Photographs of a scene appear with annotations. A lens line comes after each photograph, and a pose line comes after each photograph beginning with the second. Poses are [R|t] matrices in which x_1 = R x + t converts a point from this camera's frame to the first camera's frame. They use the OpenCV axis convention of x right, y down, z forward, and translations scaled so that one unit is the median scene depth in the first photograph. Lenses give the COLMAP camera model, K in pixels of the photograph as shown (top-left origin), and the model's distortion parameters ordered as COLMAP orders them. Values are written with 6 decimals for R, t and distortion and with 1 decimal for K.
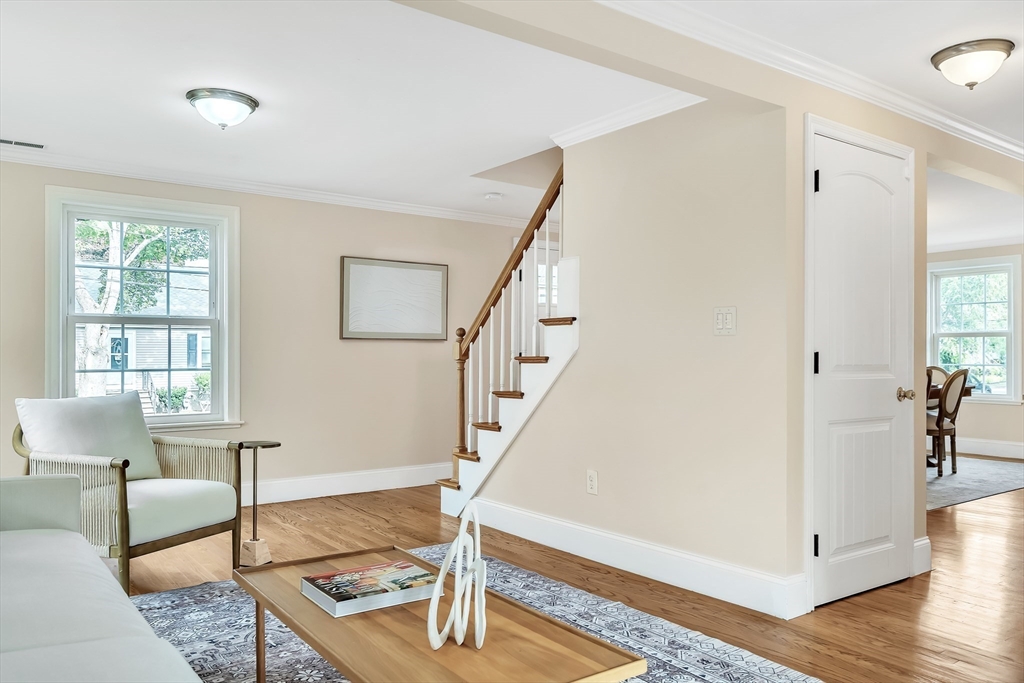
lens RADIAL K [[742.2, 0, 517.4], [0, 742.2, 343.4], [0, 0, 1]] dist [0.004662, -0.003074]
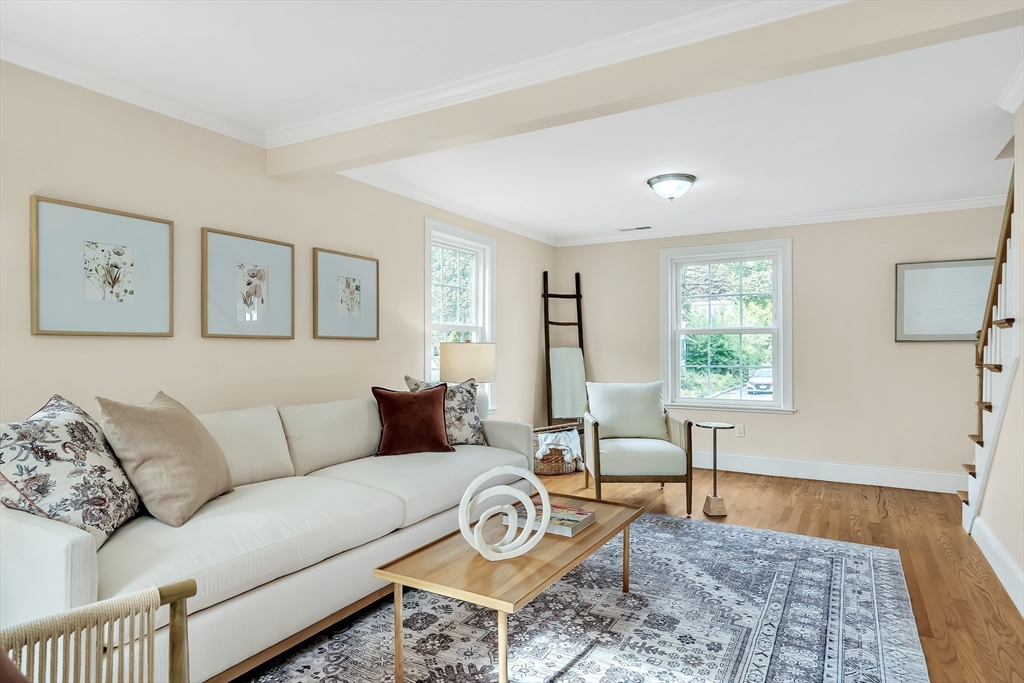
lens RADIAL K [[588.9, 0, 519.0], [0, 588.9, 347.0], [0, 0, 1]] dist [0.003996, 0.000687]
pose [[0.402656, -0.002653, -0.915348, 0.515006], [0.015748, 0.999868, 0.004030, -0.016286], [0.915216, -0.016037, 0.402644, 0.268129]]
